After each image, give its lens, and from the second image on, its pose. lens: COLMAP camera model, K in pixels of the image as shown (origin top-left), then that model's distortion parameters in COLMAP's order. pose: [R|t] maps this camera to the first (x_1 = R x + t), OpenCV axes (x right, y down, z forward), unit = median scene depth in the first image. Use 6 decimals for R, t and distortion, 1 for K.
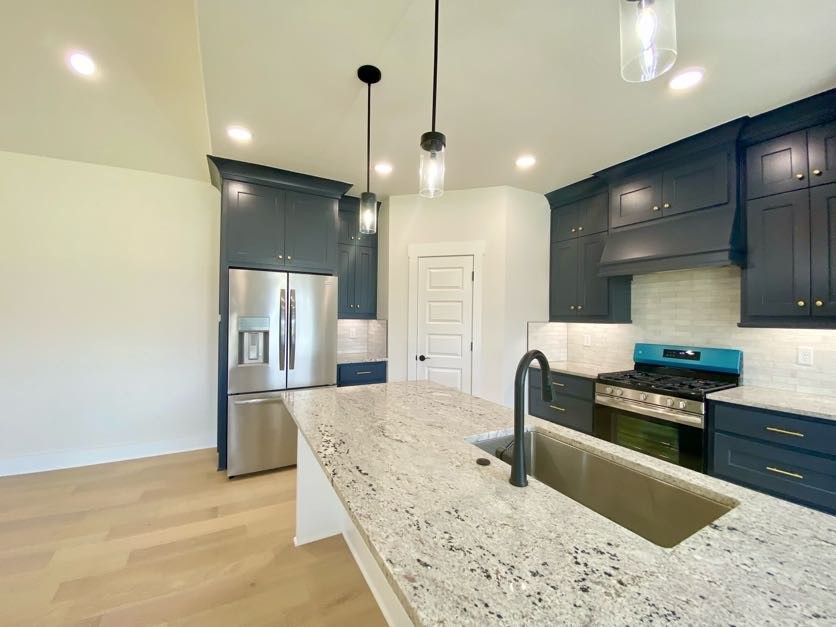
lens RADIAL K [[336.5, 0, 415.1], [0, 336.5, 315.3], [0, 0, 1]] dist [0.032266, -0.020747]
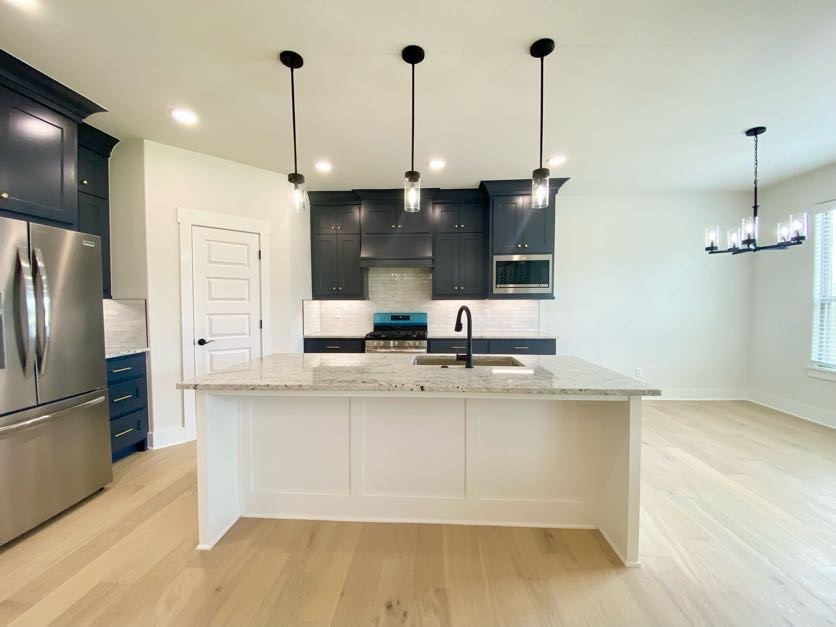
lens RADIAL K [[338.6, 0, 416.4], [0, 338.6, 316.2], [0, 0, 1]] dist [0.020579, -0.020731]
pose [[0.527495, -0.048649, 0.848164, -0.636030], [0.005019, 0.998520, 0.054152, 0.020217], [-0.849543, -0.024308, 0.526959, 0.075242]]
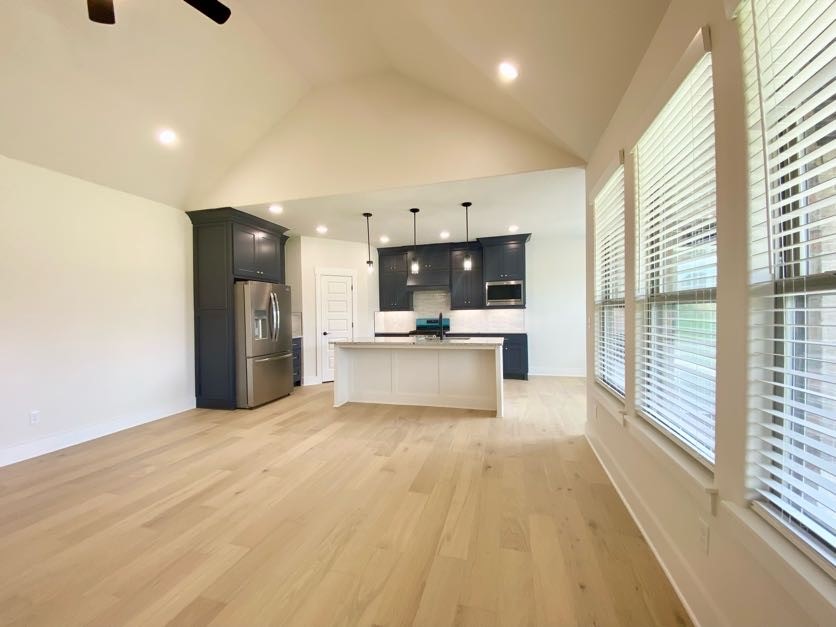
lens RADIAL K [[338.6, 0, 416.4], [0, 338.6, 316.2], [0, 0, 1]] dist [0.020579, -0.020731]
pose [[0.694269, -0.030112, 0.719085, -1.322249], [0.021732, 0.999546, 0.020874, 0.016514], [-0.719387, 0.001135, 0.694608, -0.812646]]
